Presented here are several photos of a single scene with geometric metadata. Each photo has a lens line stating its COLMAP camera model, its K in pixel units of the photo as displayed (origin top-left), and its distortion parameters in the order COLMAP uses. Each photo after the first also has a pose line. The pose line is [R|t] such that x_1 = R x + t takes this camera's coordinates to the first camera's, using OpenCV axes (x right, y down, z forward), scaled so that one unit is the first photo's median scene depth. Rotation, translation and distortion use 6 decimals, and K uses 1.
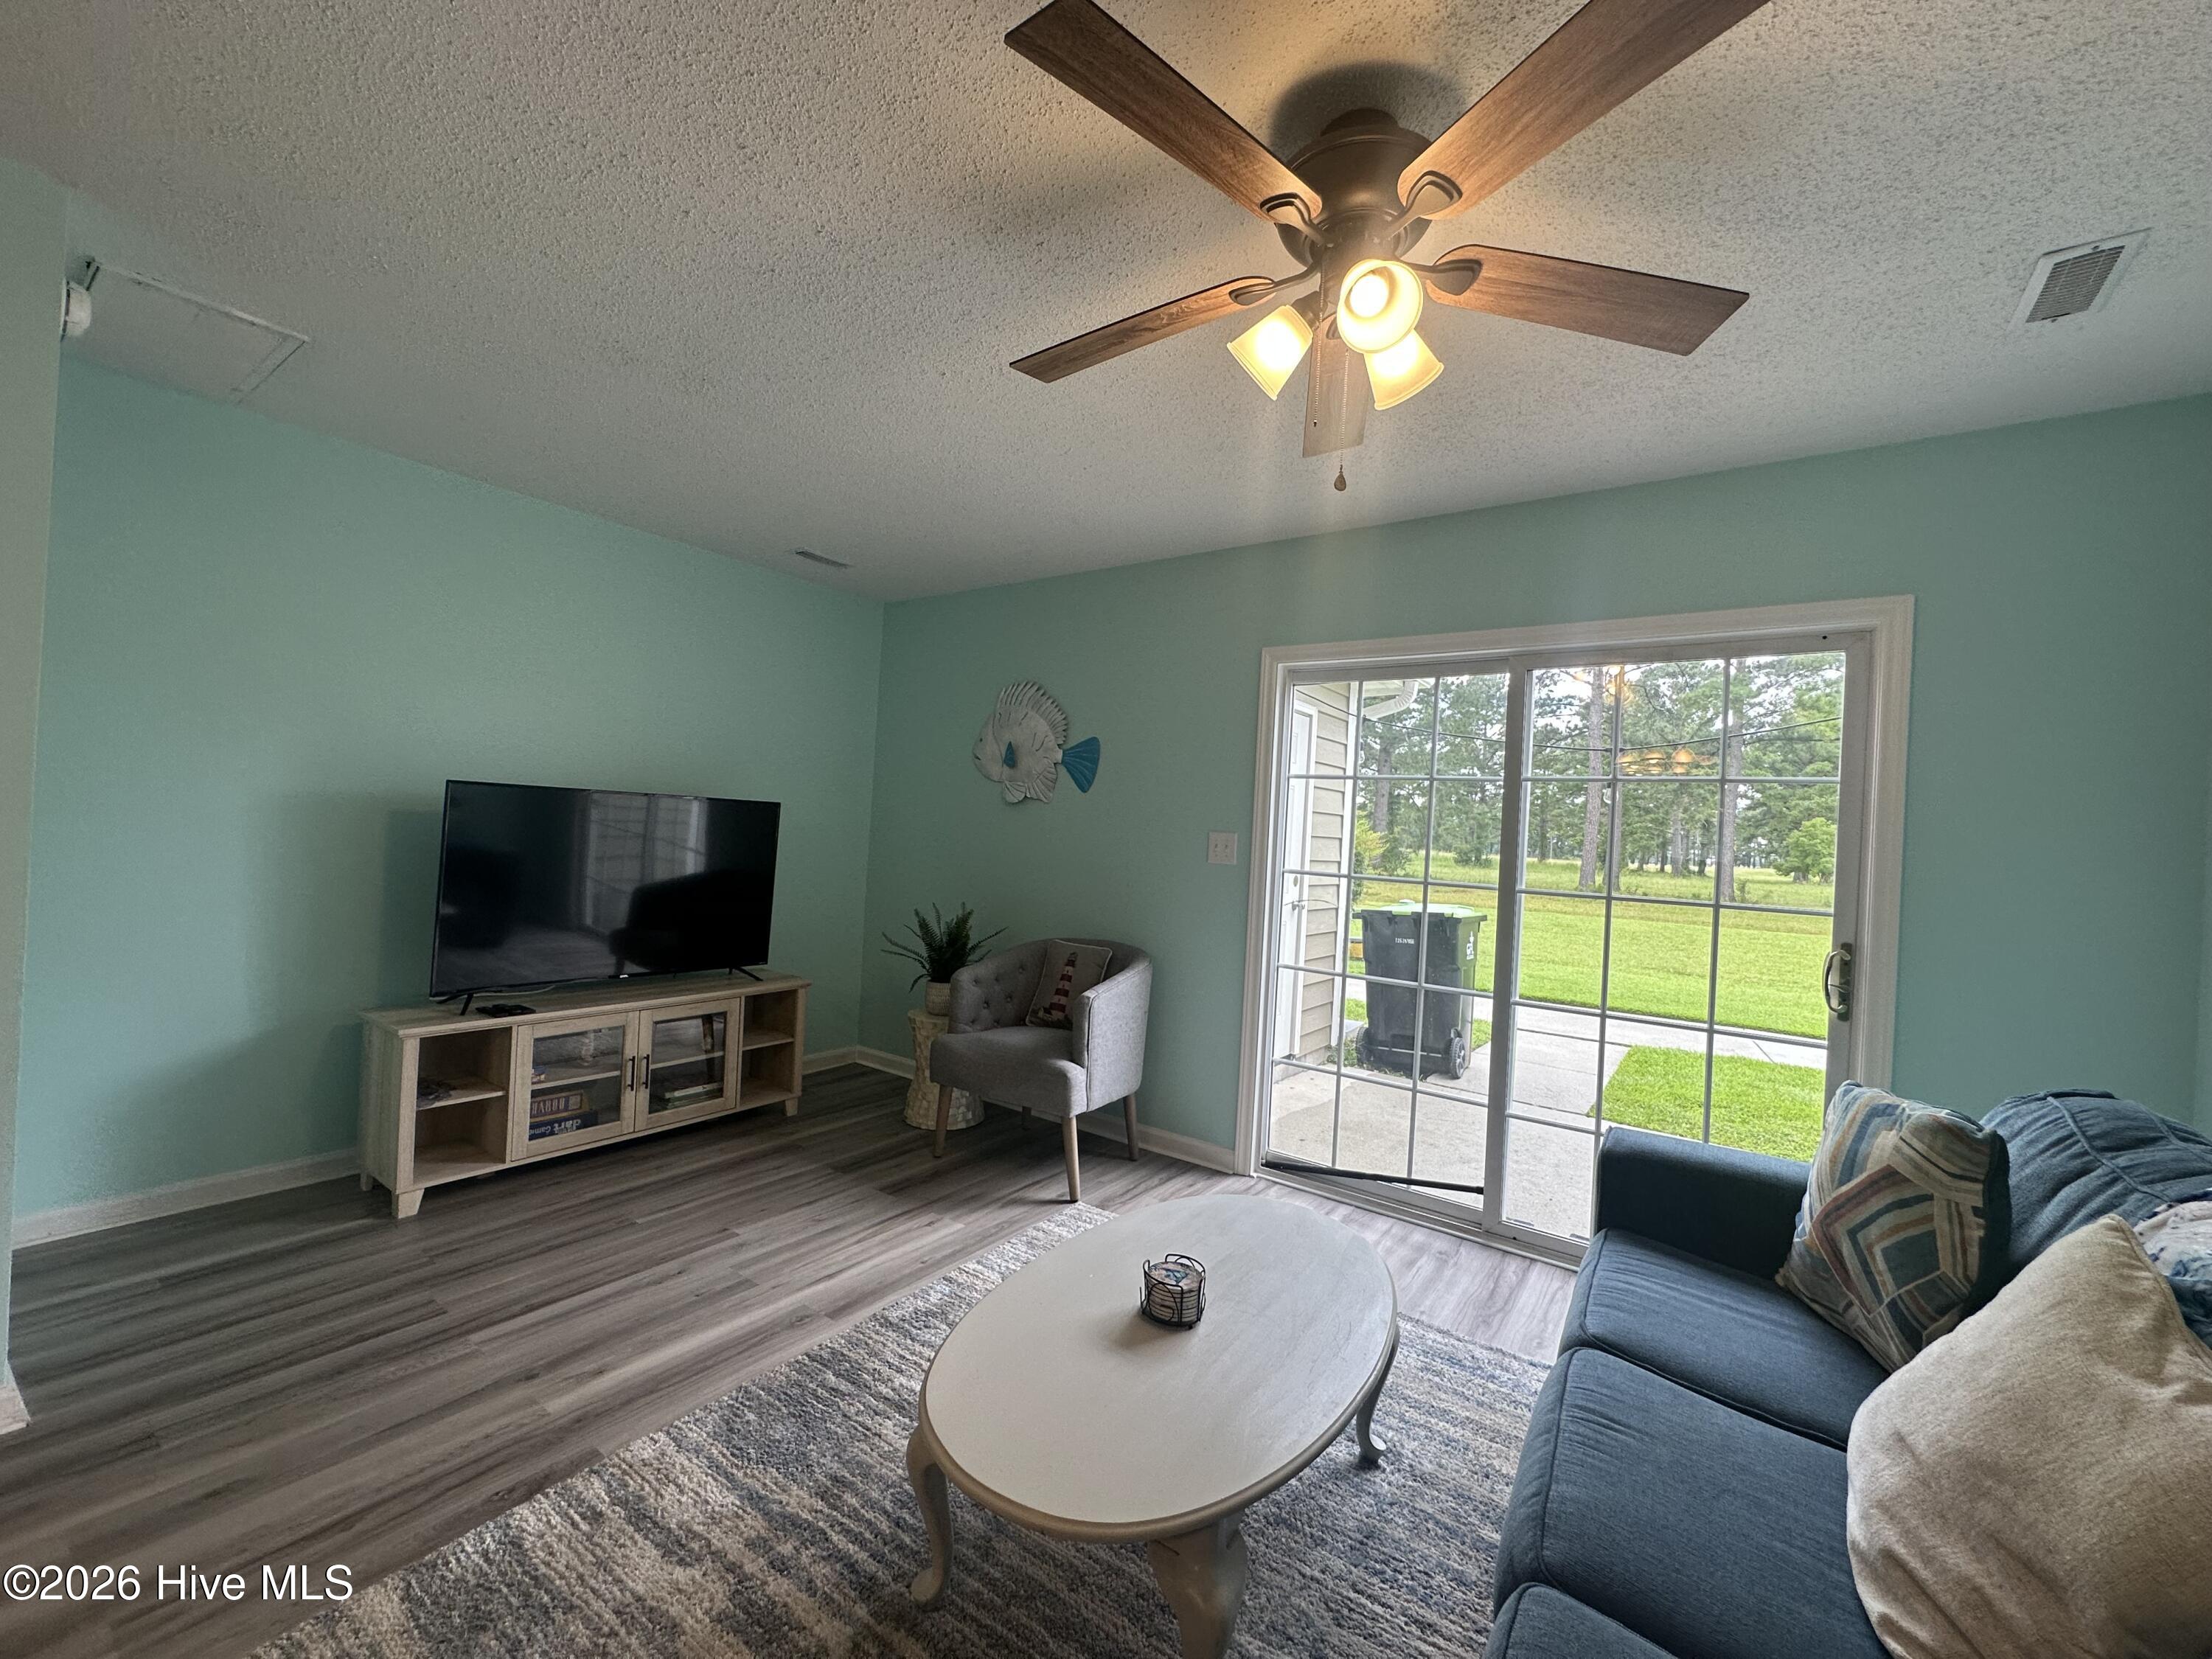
lens RADIAL K [[884.0, 0, 1103.7], [0, 884.0, 827.5], [0, 0, 1]] dist [-0.007341, 0.001472]
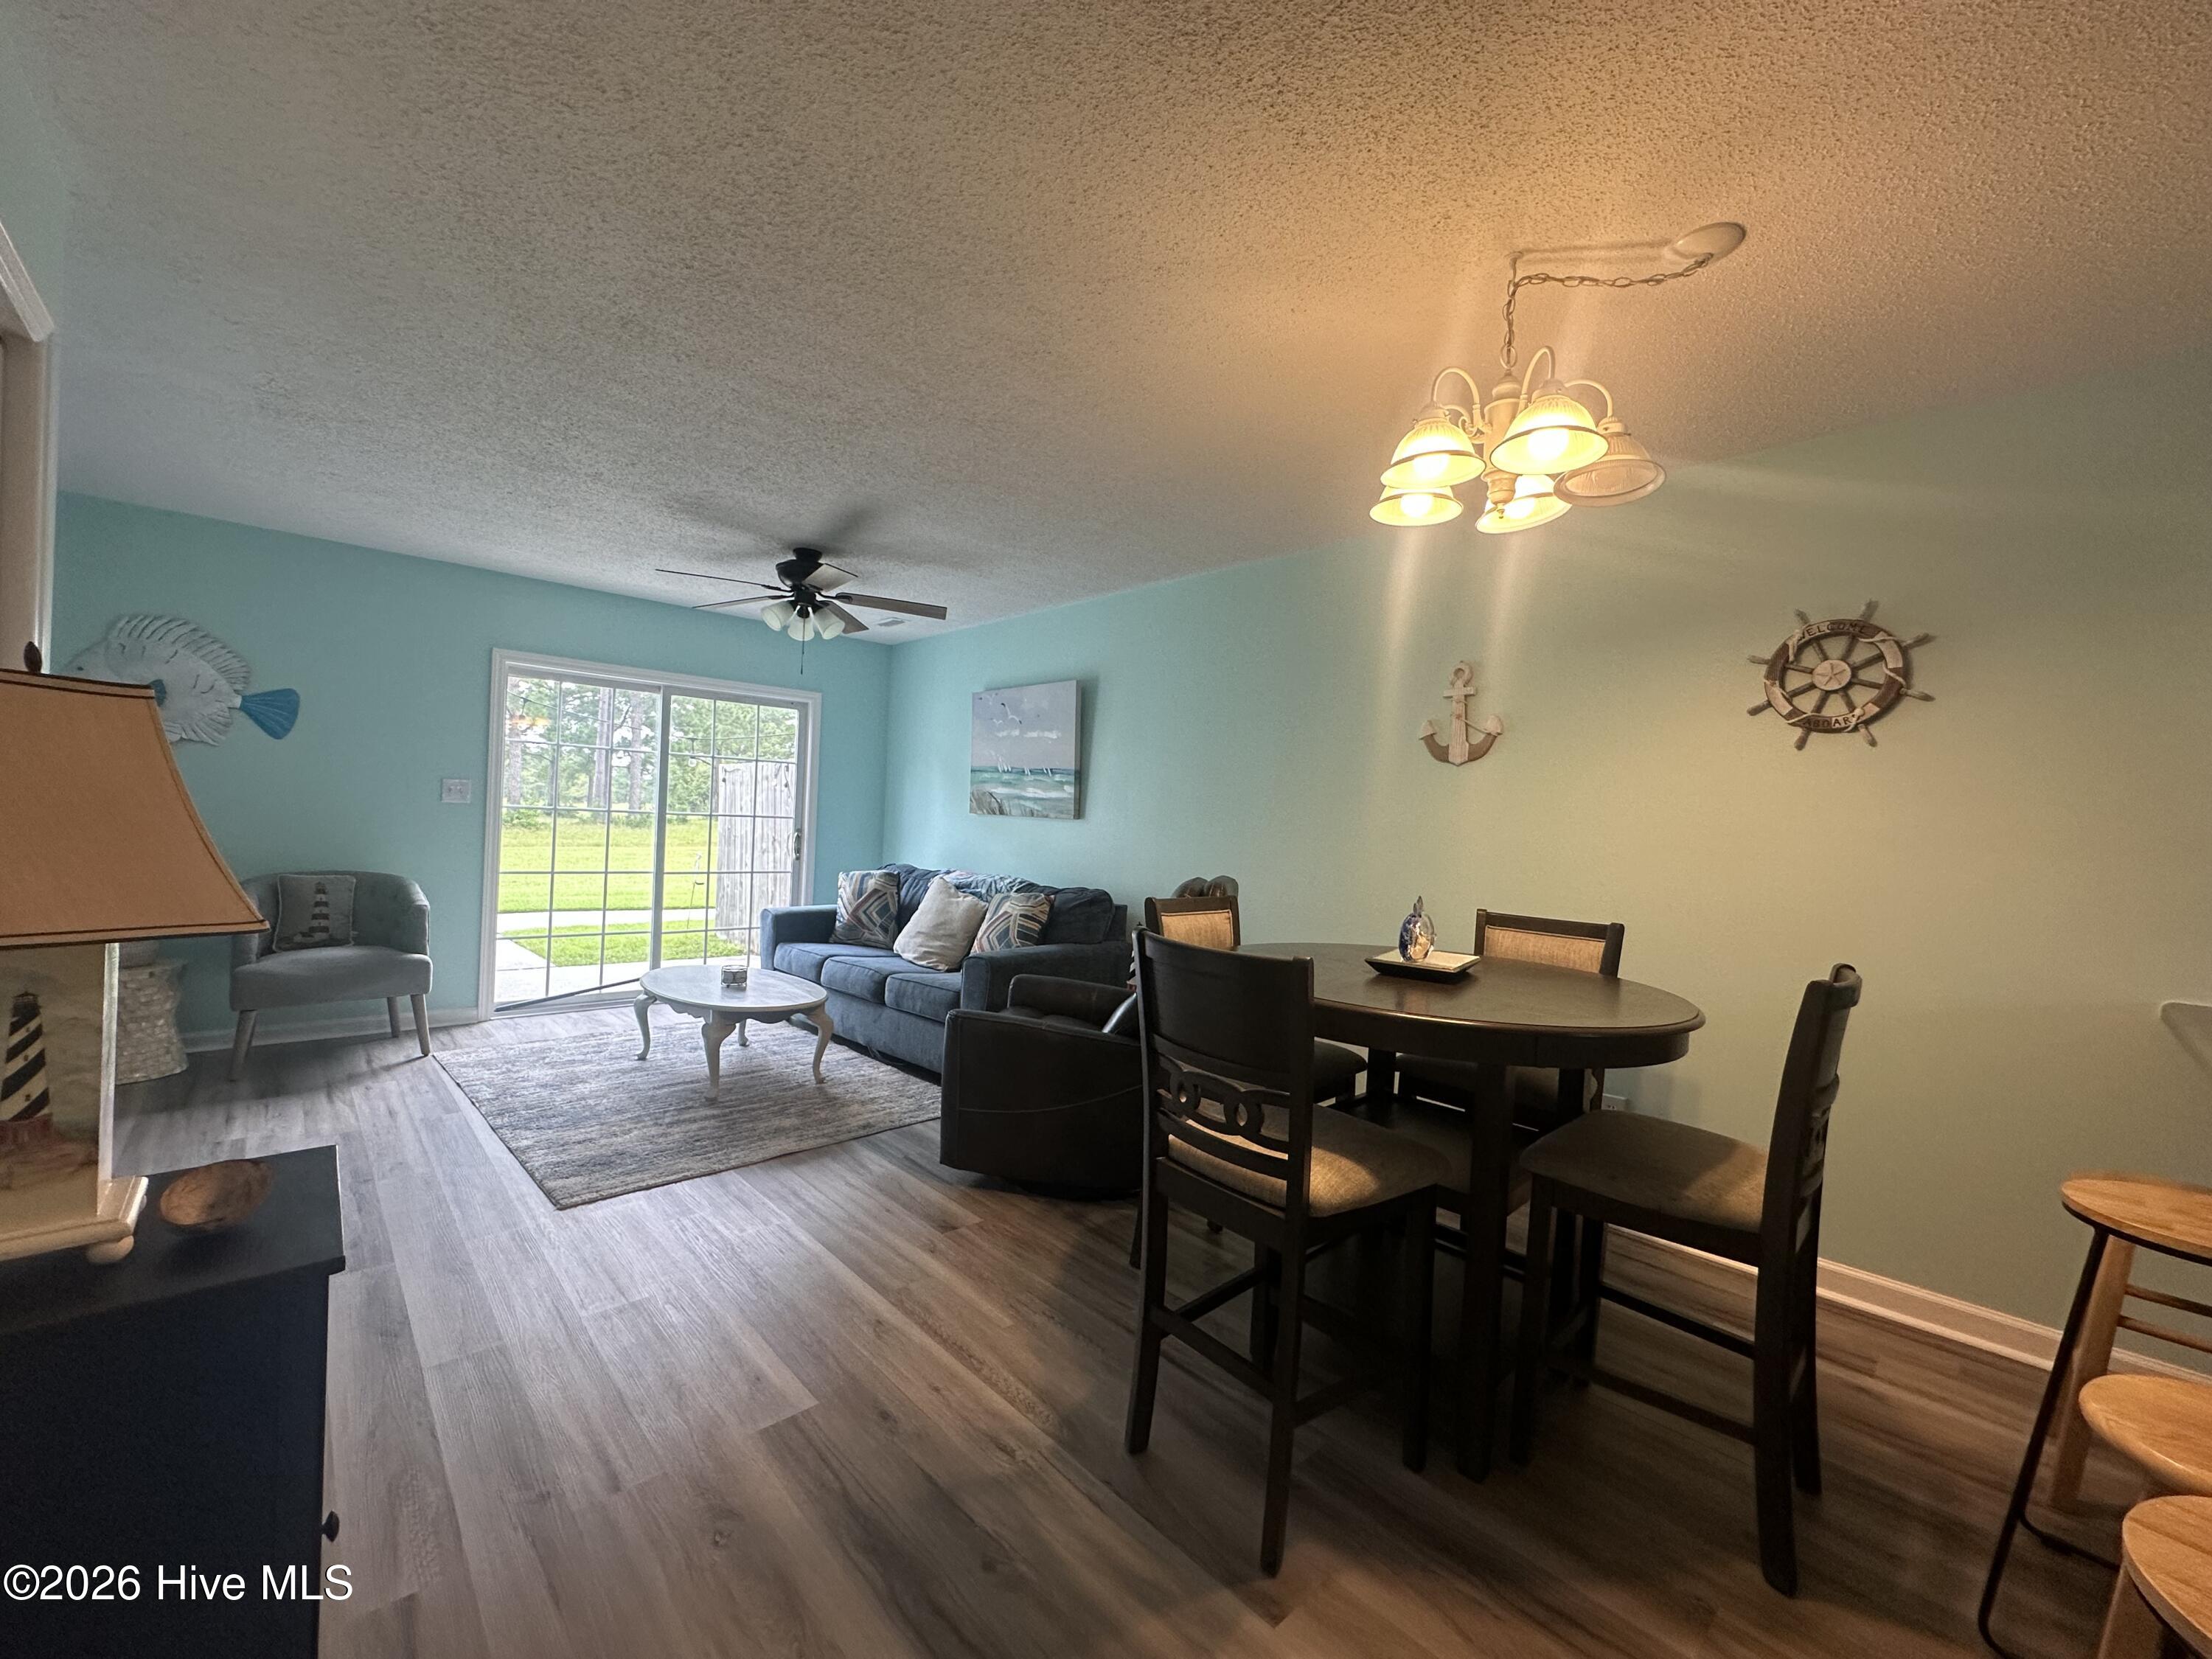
lens RADIAL K [[884.0, 0, 1102.1], [0, 884.0, 826.8], [0, 0, 1]] dist [-0.007341, 0.001472]
pose [[0.201345, -0.053204, 0.978074, -0.964967], [-0.039798, 0.997255, 0.062441, -0.043989], [-0.978712, -0.051498, 0.198675, -0.227502]]
